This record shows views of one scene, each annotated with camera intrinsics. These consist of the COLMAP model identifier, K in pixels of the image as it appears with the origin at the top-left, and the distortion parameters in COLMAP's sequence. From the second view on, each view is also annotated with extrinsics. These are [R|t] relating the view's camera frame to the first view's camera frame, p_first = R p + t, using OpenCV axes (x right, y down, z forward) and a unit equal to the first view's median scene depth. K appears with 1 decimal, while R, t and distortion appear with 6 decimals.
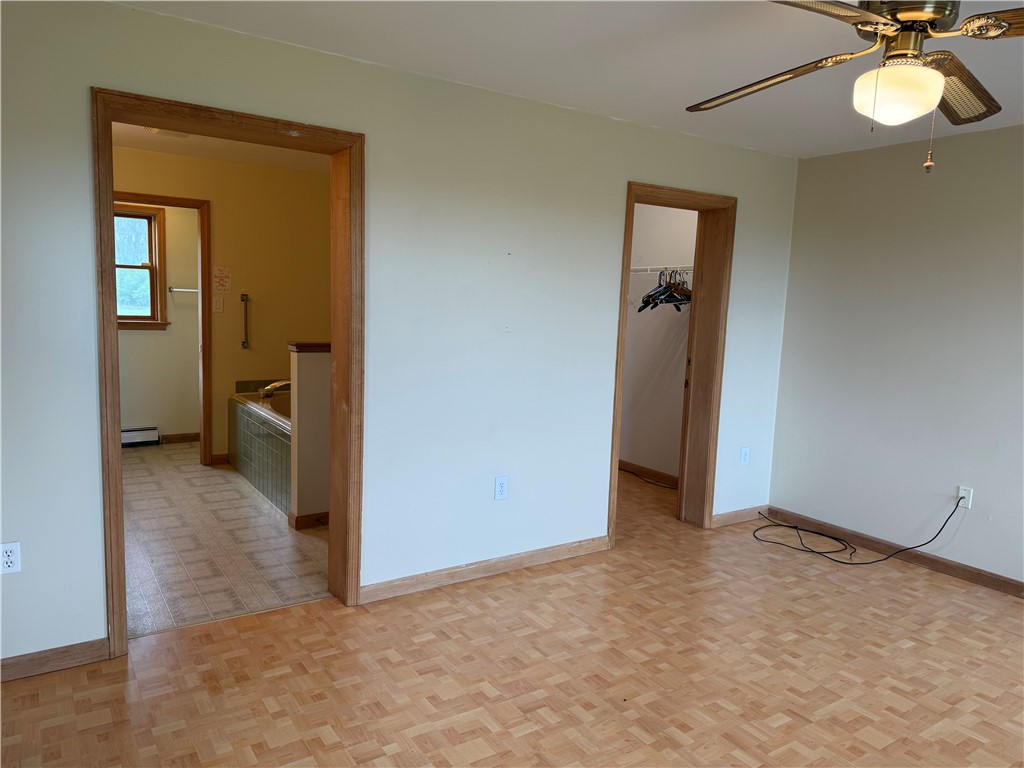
lens RADIAL K [[712.9, 0, 541.5], [0, 712.9, 381.9], [0, 0, 1]] dist [0.058747, -0.074536]
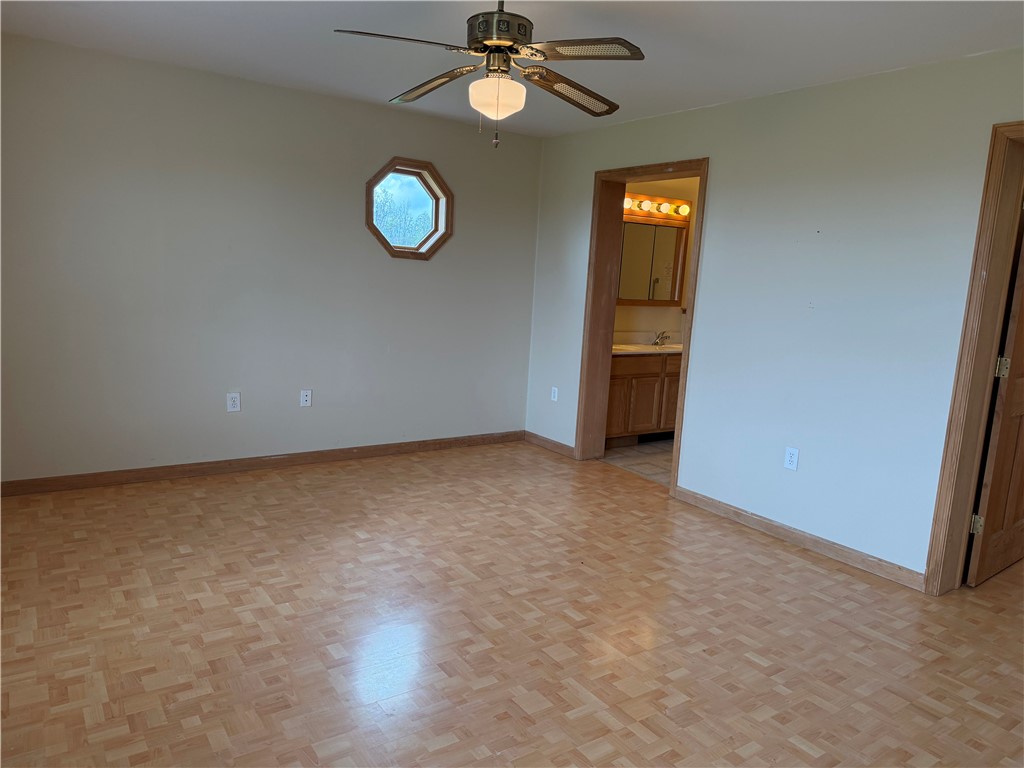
lens RADIAL K [[712.9, 0, 511.8], [0, 712.9, 378.5], [0, 0, 1]] dist [0.058747, -0.074536]
pose [[0.011303, 0.104828, -0.994426, 1.255328], [-0.179149, 0.978611, 0.101124, 0.001915], [0.983757, 0.177007, 0.029841, 0.702627]]
